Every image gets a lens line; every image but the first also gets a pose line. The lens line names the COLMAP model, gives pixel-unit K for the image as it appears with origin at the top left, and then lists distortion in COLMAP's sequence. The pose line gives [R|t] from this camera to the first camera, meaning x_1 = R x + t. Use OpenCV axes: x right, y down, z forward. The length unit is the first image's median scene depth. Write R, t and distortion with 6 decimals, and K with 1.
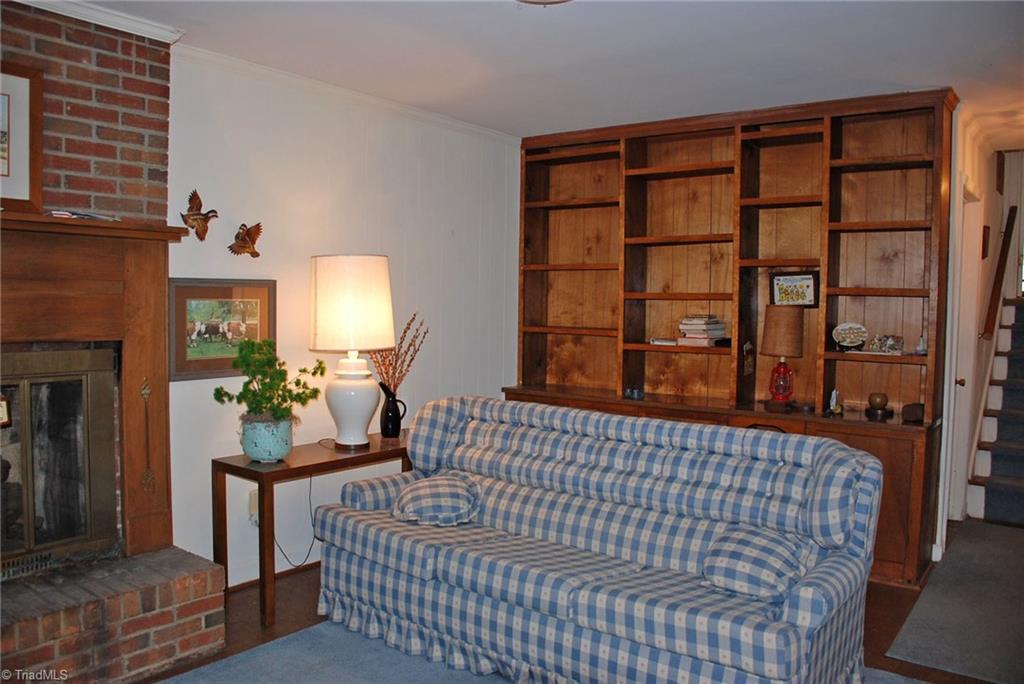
lens RADIAL K [[799.1, 0, 506.0], [0, 799.1, 343.0], [0, 0, 1]] dist [-0.152649, 0.101747]
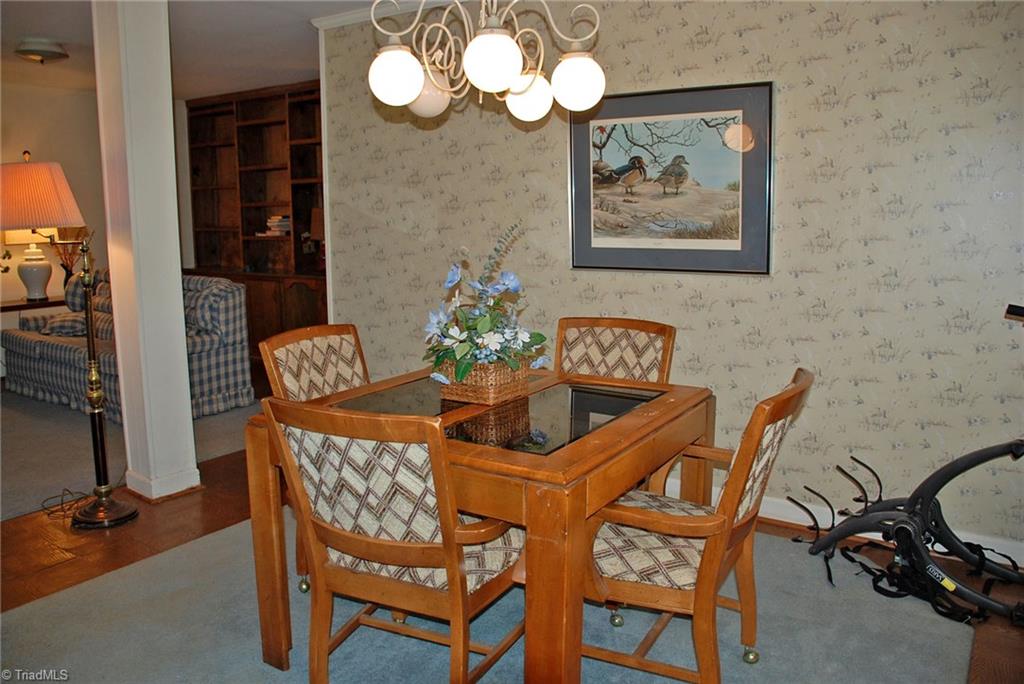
lens RADIAL K [[799.1, 0, 511.3], [0, 799.1, 342.4], [0, 0, 1]] dist [-0.152649, 0.101747]
pose [[0.998011, -0.029672, 0.055622, 0.872938], [0.022977, 0.992823, 0.117363, 0.058938], [-0.058706, -0.115852, 0.991530, -0.853407]]
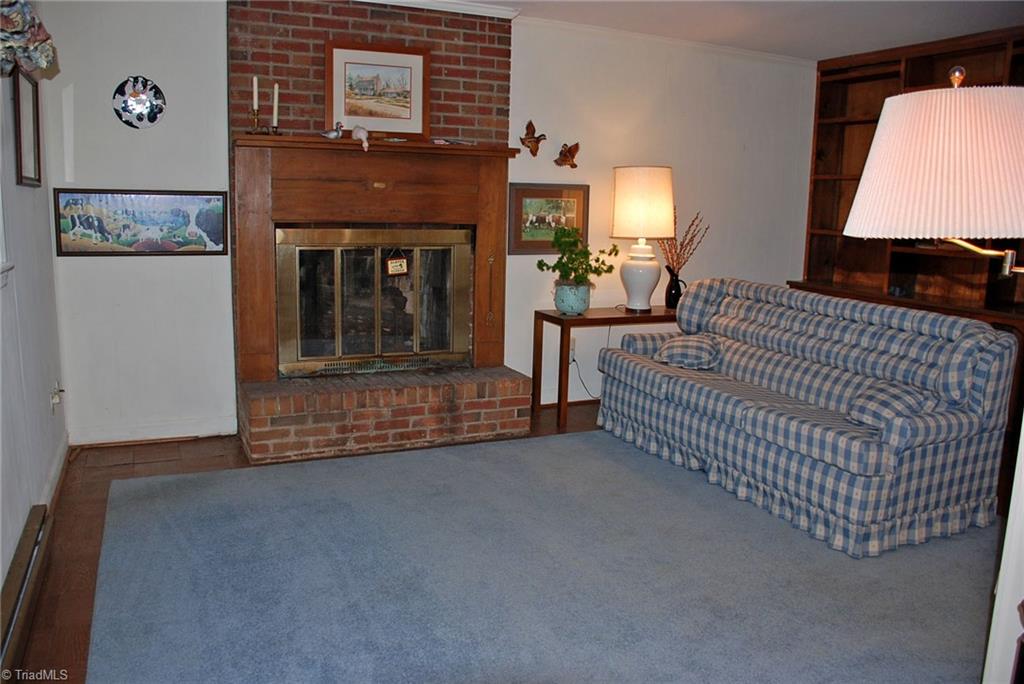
lens RADIAL K [[799.1, 0, 506.7], [0, 799.1, 341.7], [0, 0, 1]] dist [-0.152649, 0.101747]
pose [[0.885013, 0.086745, -0.457414, 0.267189], [-0.033924, 0.991892, 0.122469, 0.029478], [0.464329, -0.092869, 0.880780, -0.338494]]
